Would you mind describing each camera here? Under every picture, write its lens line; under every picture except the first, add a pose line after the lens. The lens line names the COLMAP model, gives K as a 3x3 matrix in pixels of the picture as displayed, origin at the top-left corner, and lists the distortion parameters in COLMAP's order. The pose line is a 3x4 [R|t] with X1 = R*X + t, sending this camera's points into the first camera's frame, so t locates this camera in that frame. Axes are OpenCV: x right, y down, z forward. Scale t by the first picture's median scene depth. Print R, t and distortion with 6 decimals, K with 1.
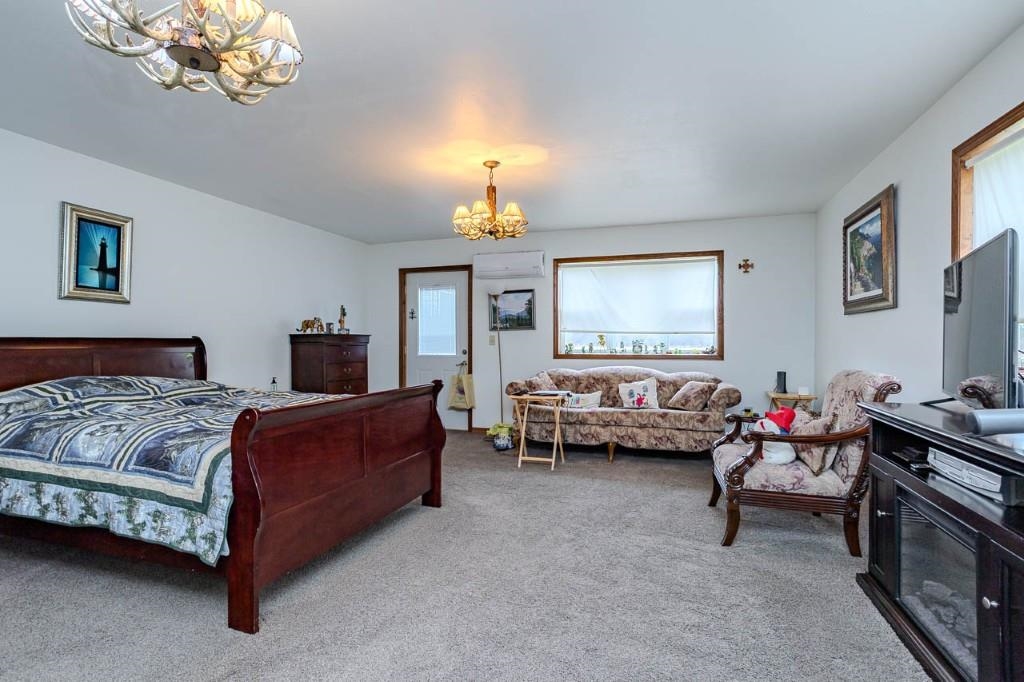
lens RADIAL K [[494.5, 0, 509.5], [0, 494.5, 339.4], [0, 0, 1]] dist [-0.038281, 0.020304]
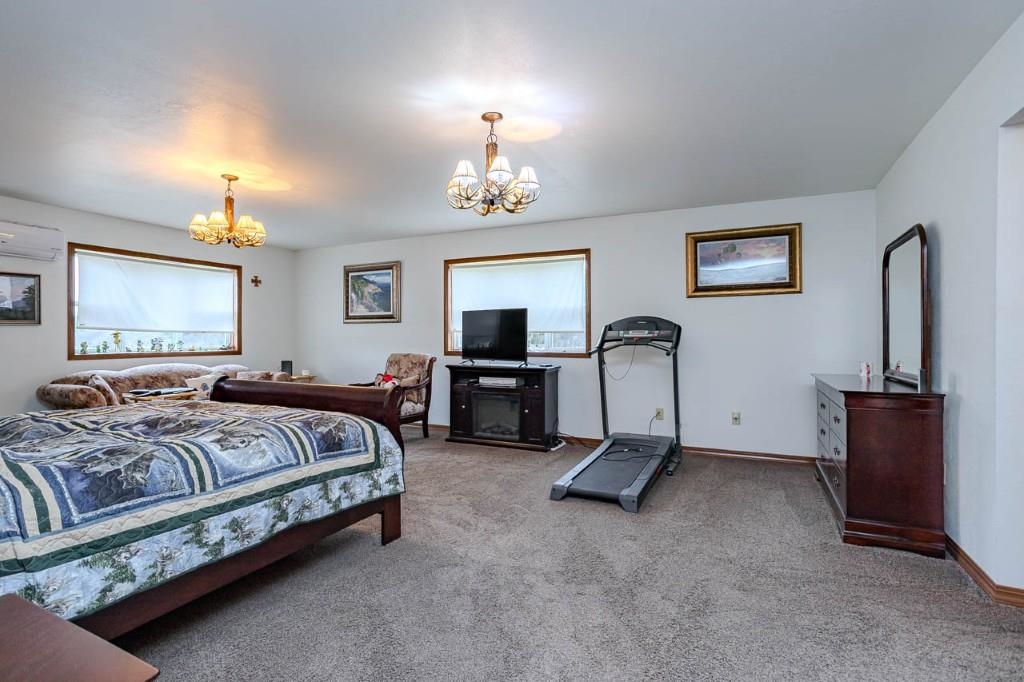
lens RADIAL K [[494.5, 0, 494.5], [0, 494.5, 341.8], [0, 0, 1]] dist [-0.038281, 0.020304]
pose [[0.161622, -0.006551, 0.986831, -0.911247], [-0.002341, 0.999973, 0.007022, -0.000626], [-0.986850, -0.003445, 0.161603, 0.221412]]
